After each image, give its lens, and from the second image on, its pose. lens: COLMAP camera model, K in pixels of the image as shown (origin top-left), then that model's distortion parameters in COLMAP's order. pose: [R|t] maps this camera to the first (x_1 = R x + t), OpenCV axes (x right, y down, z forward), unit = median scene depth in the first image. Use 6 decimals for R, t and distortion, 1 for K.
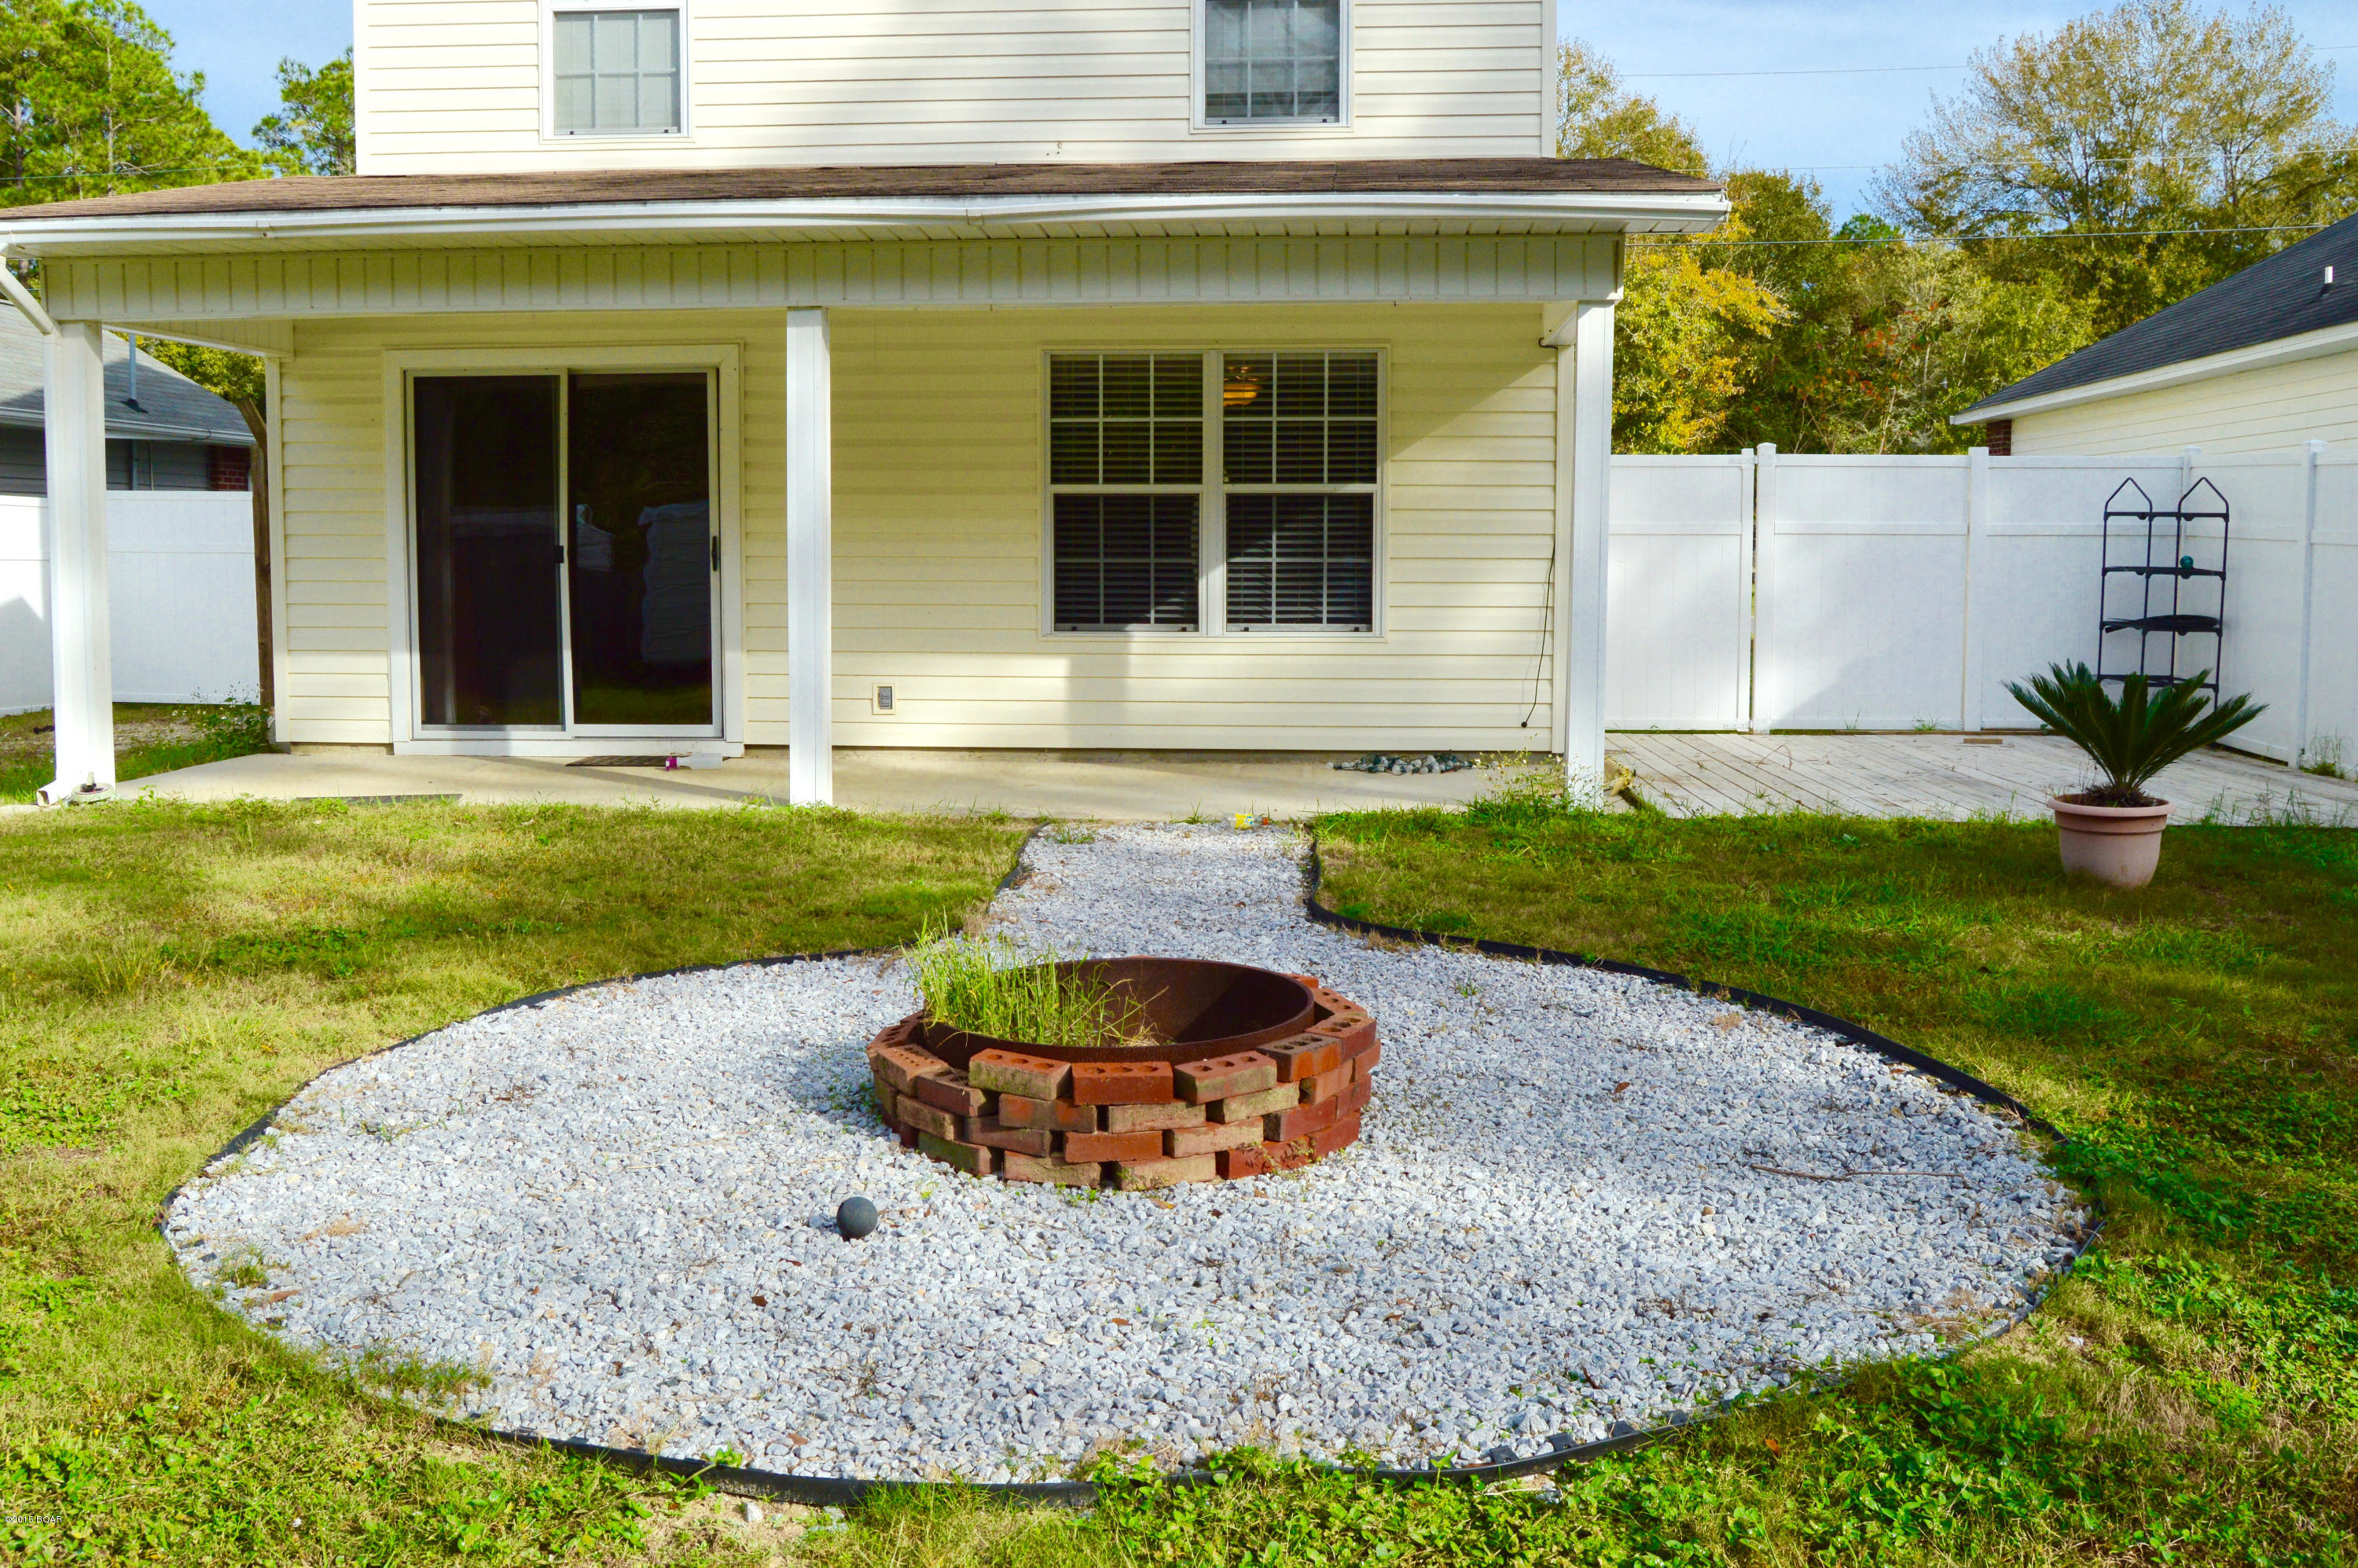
lens RADIAL K [[2192.4, 0, 1185.7], [0, 2192.4, 779.0], [0, 0, 1]] dist [-0.070092, 0.000000]
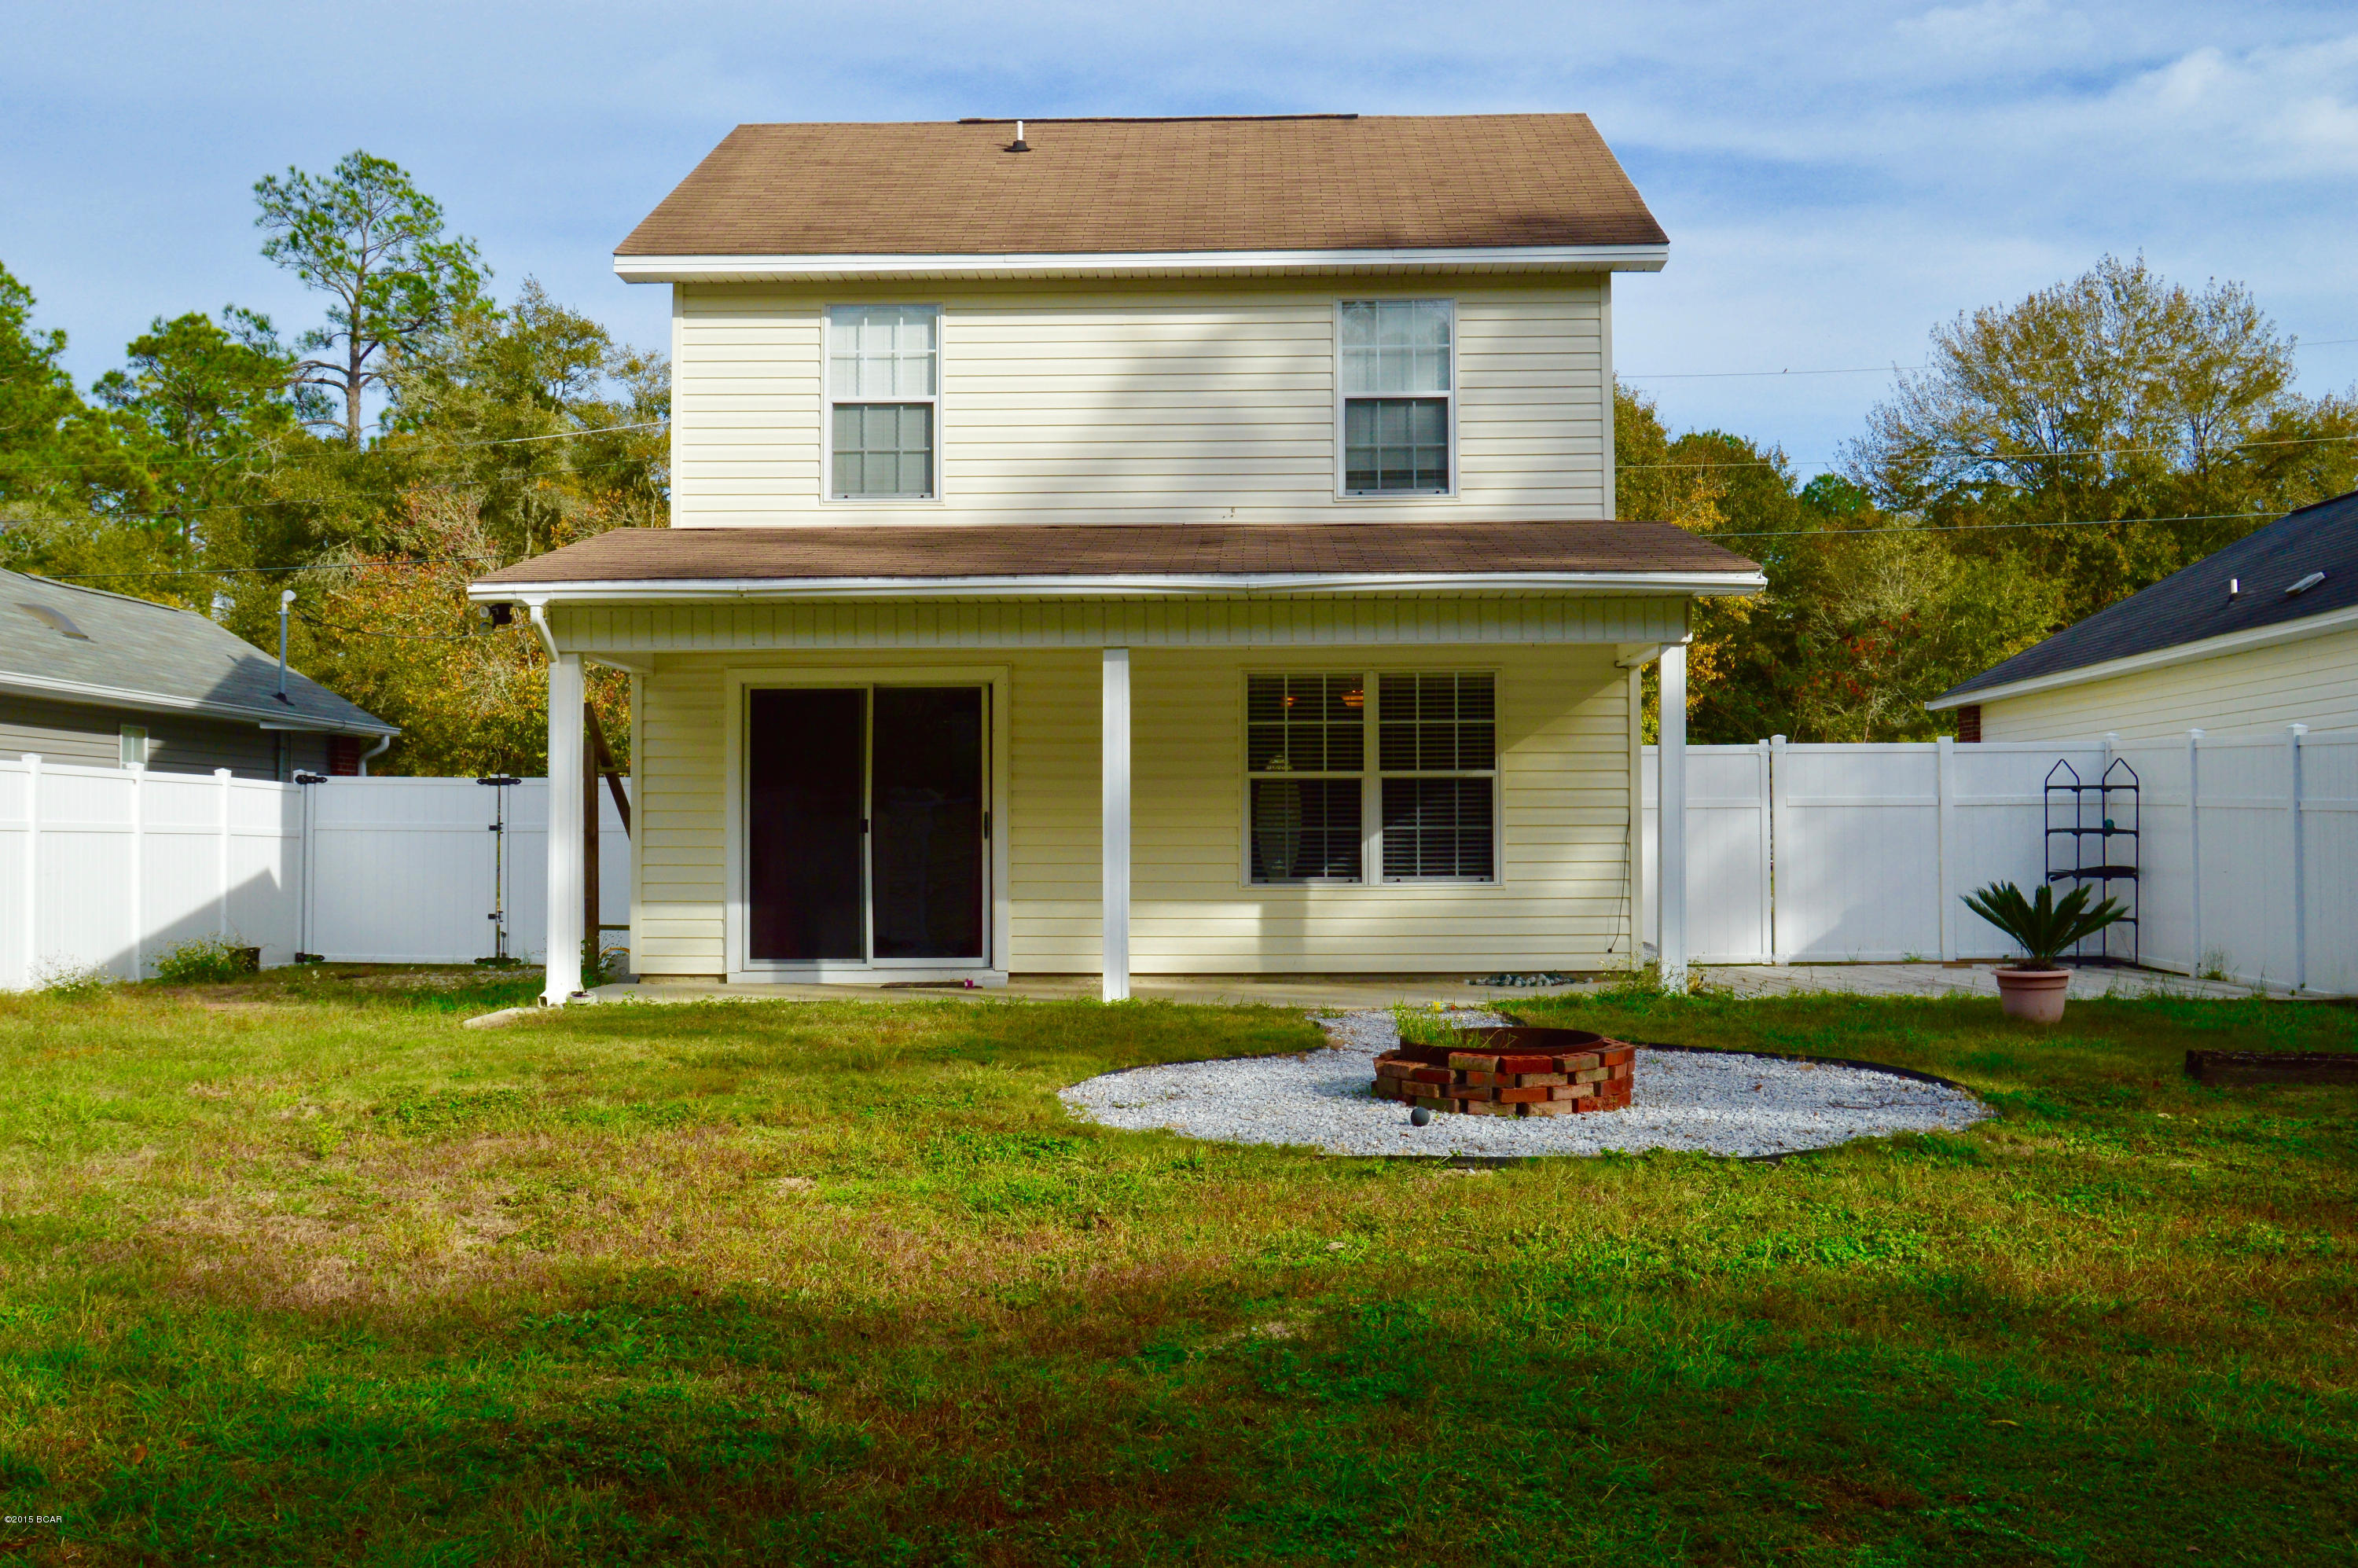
lens RADIAL K [[2546.3, 0, 1180.0], [0, 2546.3, 768.0], [0, 0, 1]] dist [-0.076686, 0.000000]
pose [[0.998912, -0.004495, 0.046412, -0.169850], [0.010676, 0.990948, -0.133820, 0.066141], [-0.045390, 0.134170, 0.989918, -0.501588]]
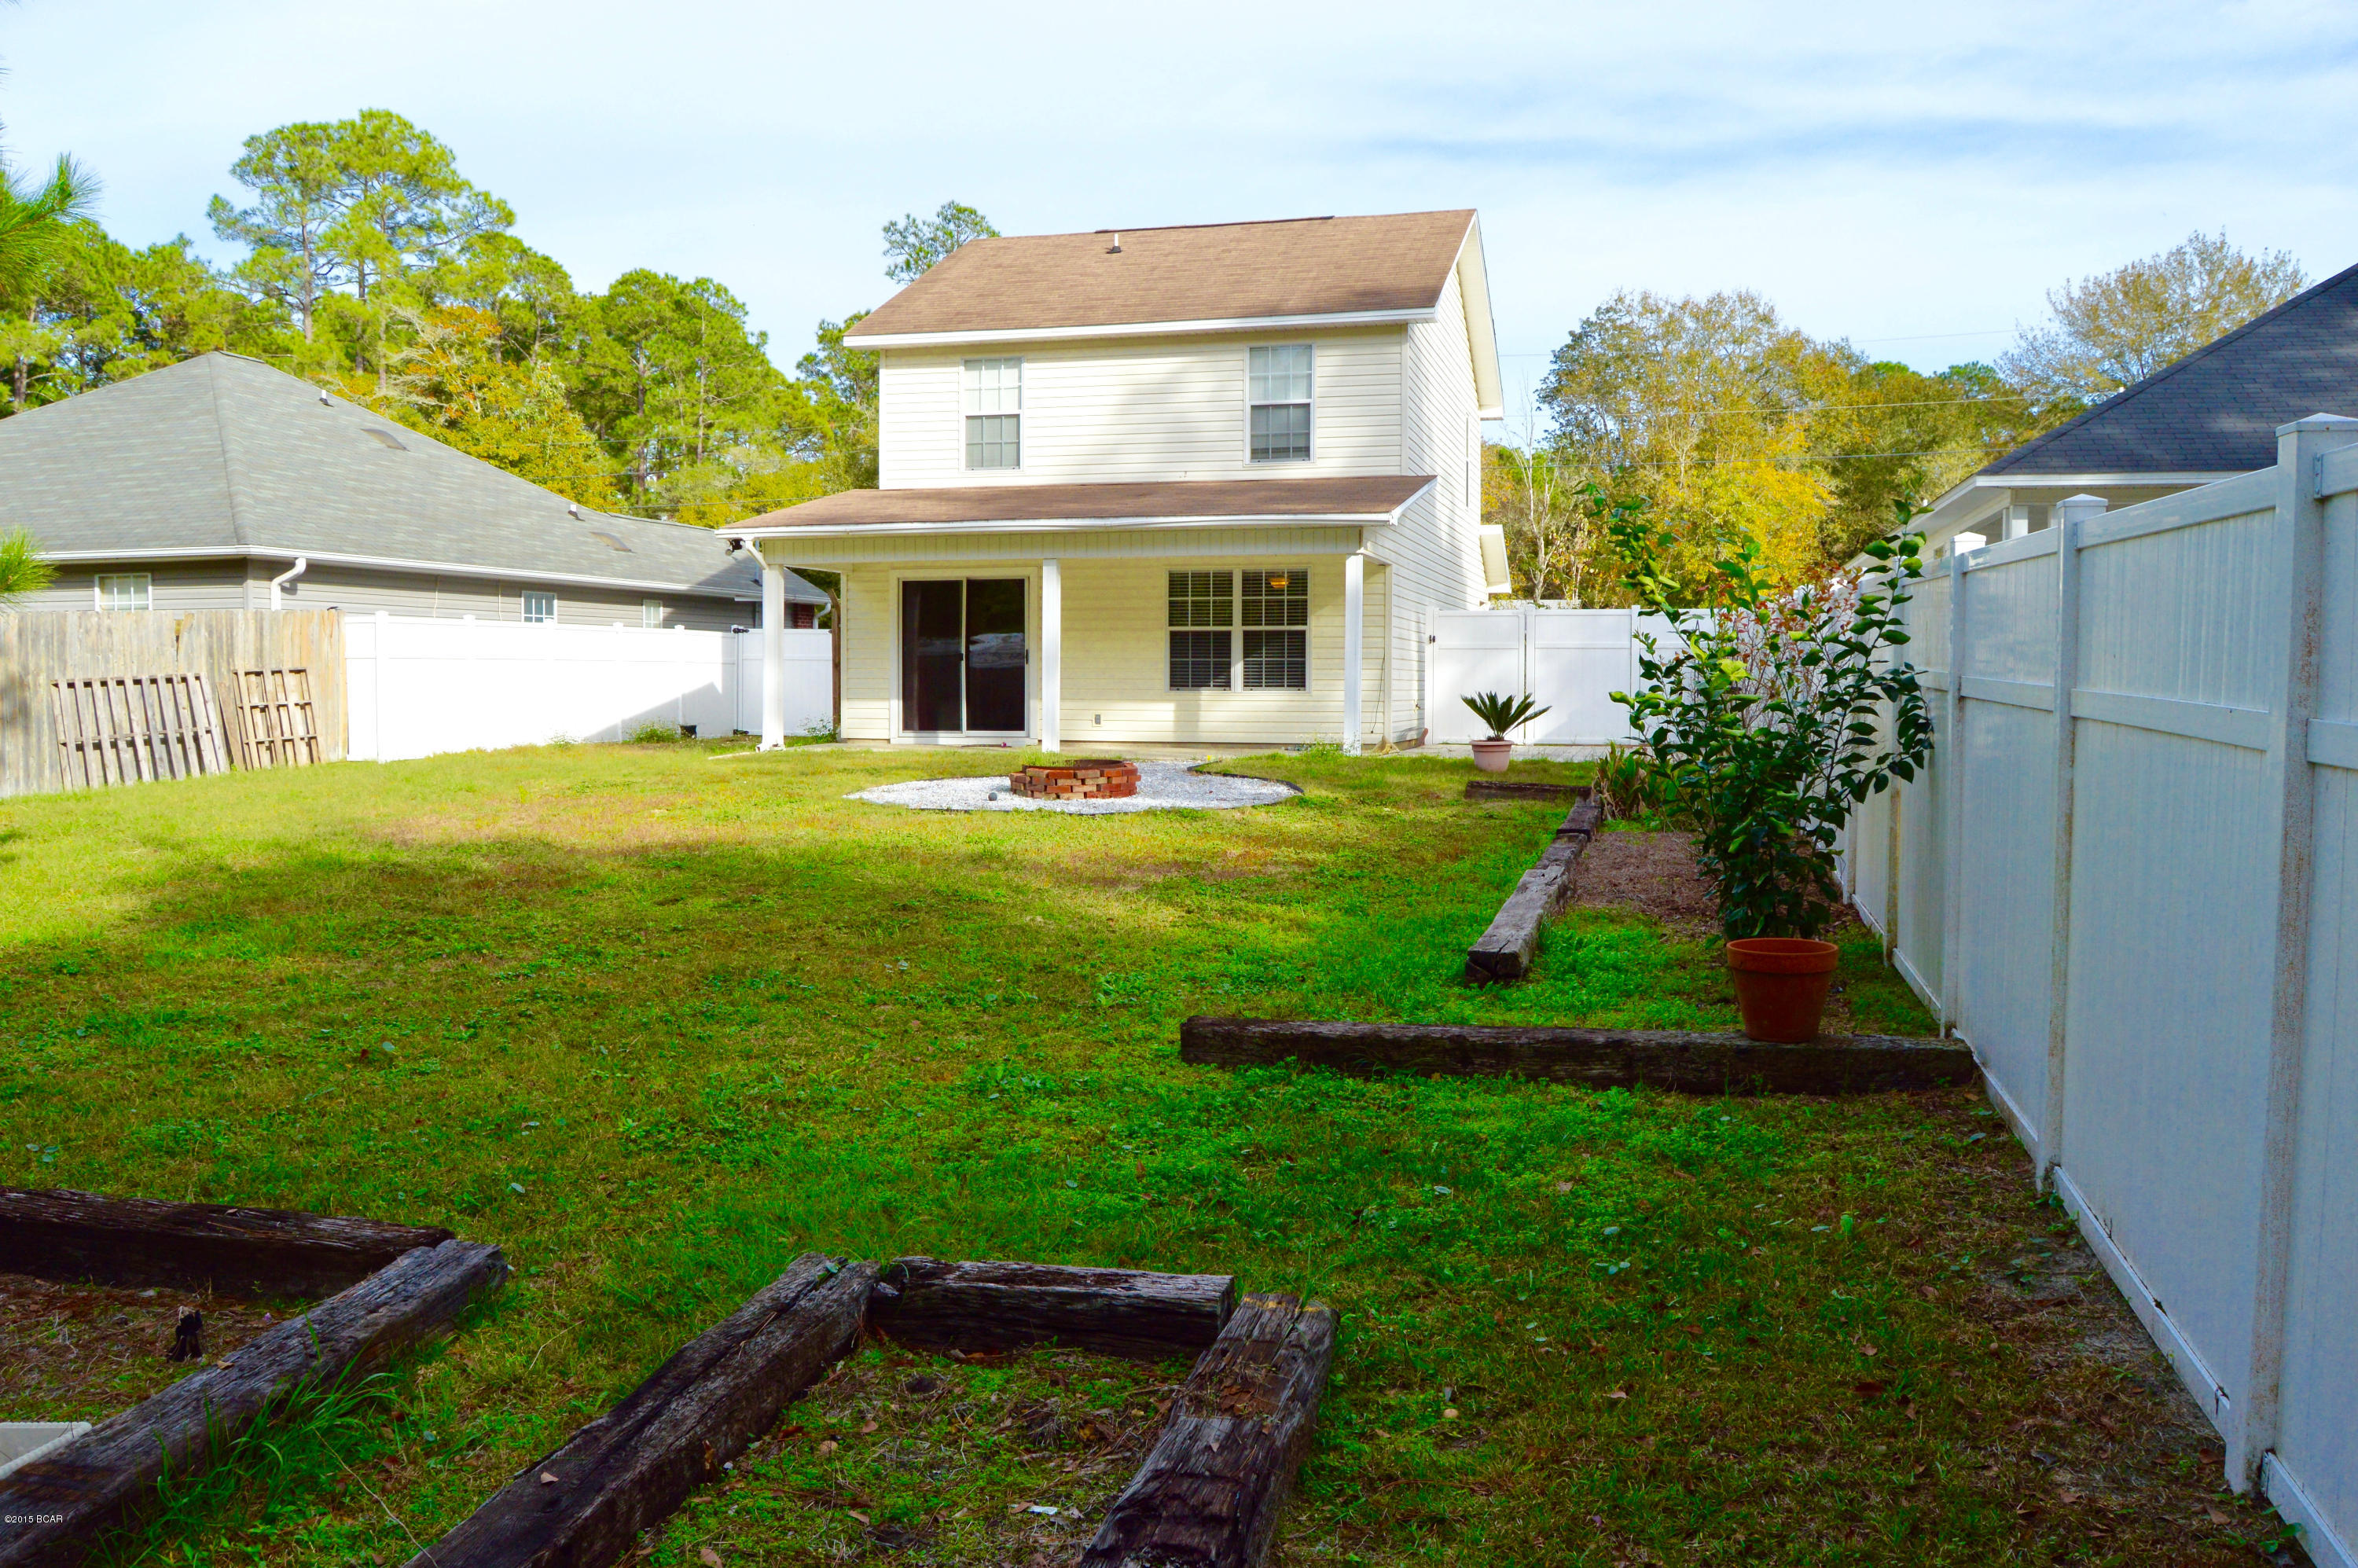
lens RADIAL K [[1864.6, 0, 1191.6], [0, 1864.6, 784.5], [0, 0, 1]] dist [-0.085837, 0.006009]
pose [[0.982530, 0.011076, -0.185776, 0.321093], [-0.019426, 0.998878, -0.043188, 0.112841], [0.185089, 0.046043, 0.981643, -0.890845]]
